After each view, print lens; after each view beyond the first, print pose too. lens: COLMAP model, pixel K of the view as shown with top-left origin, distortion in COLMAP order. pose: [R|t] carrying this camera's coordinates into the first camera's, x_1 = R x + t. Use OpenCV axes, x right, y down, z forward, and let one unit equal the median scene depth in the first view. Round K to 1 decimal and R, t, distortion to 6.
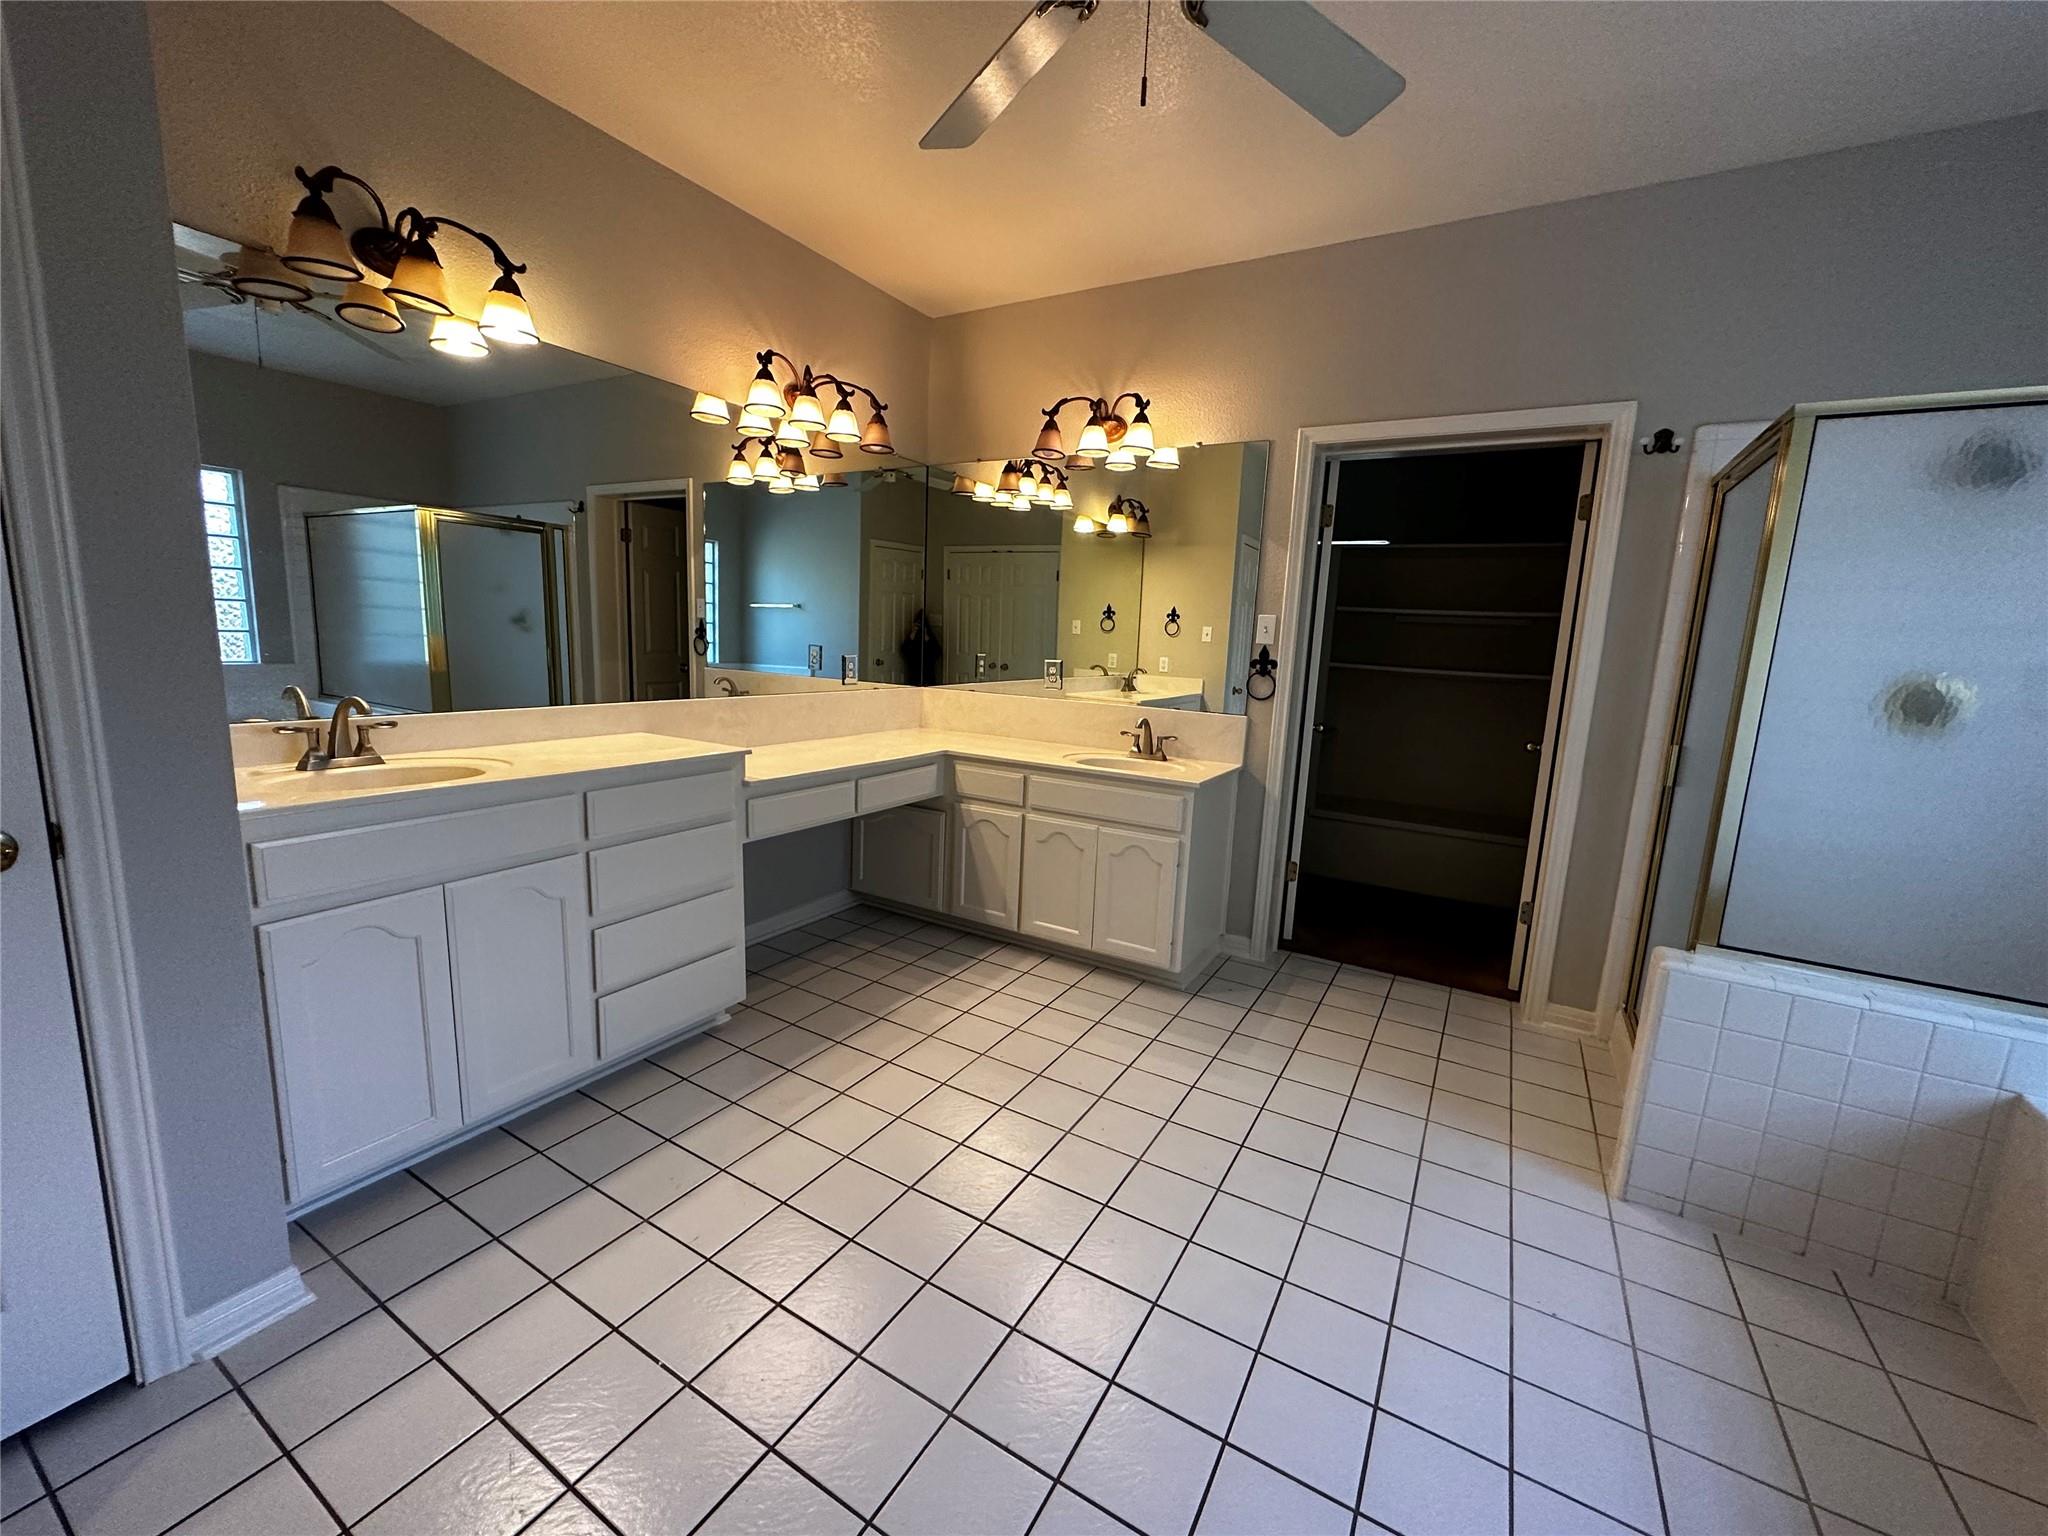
lens RADIAL K [[815.9, 0, 1012.7], [0, 815.9, 765.1], [0, 0, 1]] dist [-0.003927, 0.000731]
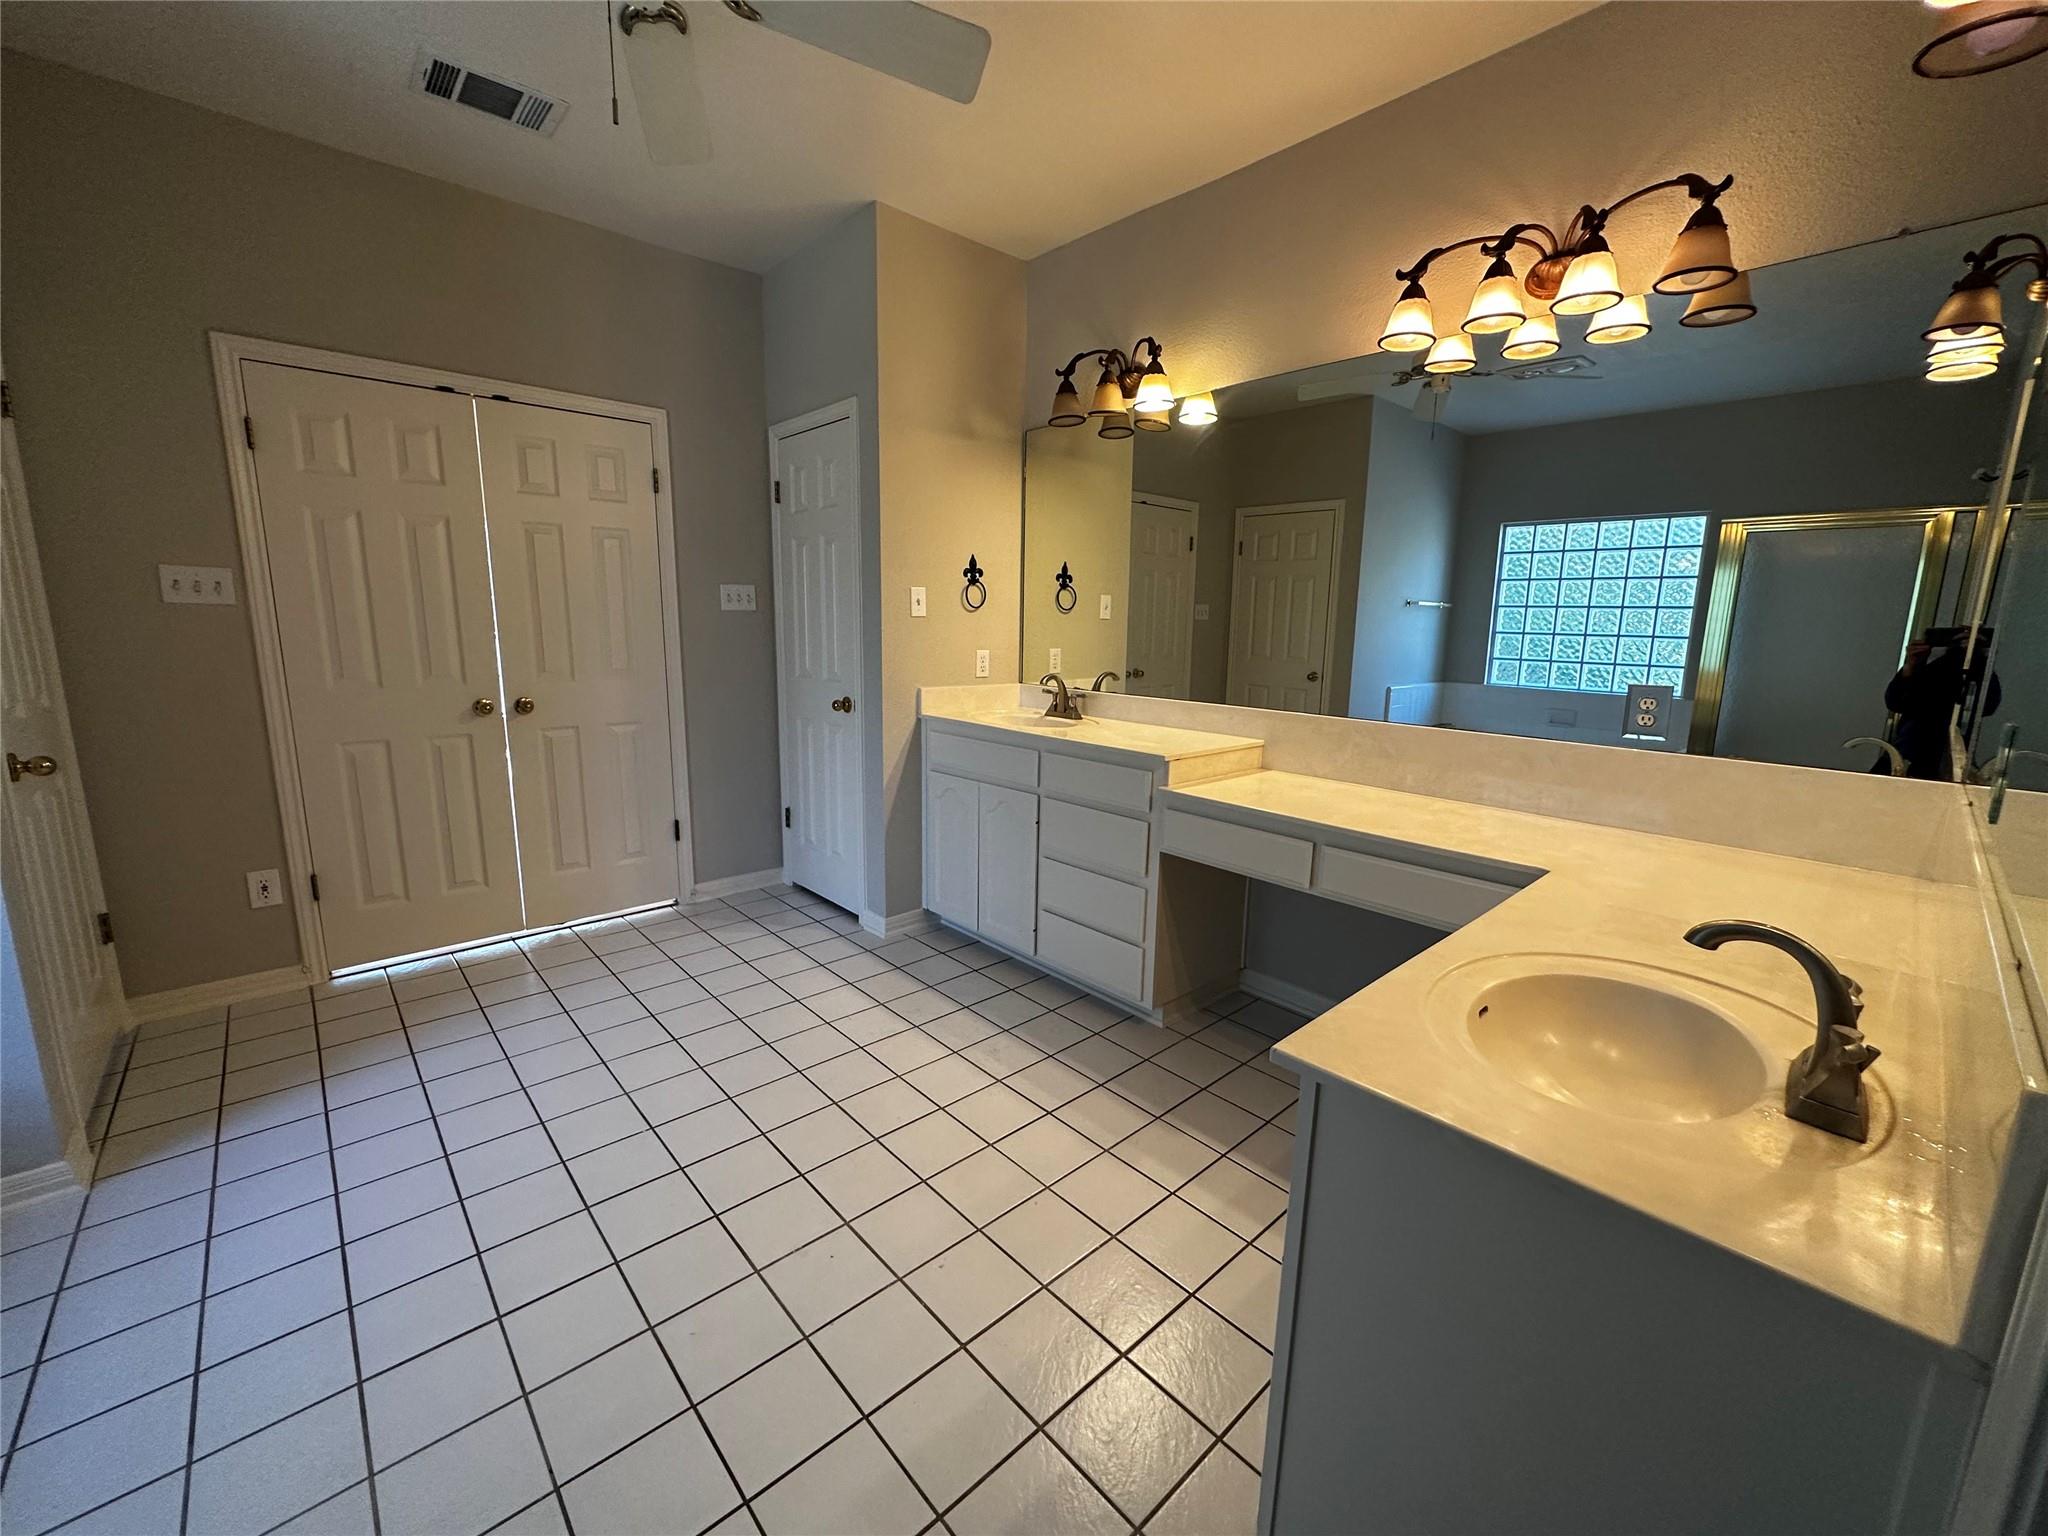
lens RADIAL K [[815.9, 0, 1008.8], [0, 815.9, 772.8], [0, 0, 1]] dist [-0.003927, 0.000731]
pose [[-0.294386, 0.128419, -0.947019, 0.710355], [-0.179569, 0.965849, 0.186792, -0.160629], [0.938665, 0.225044, -0.261272, 1.210672]]
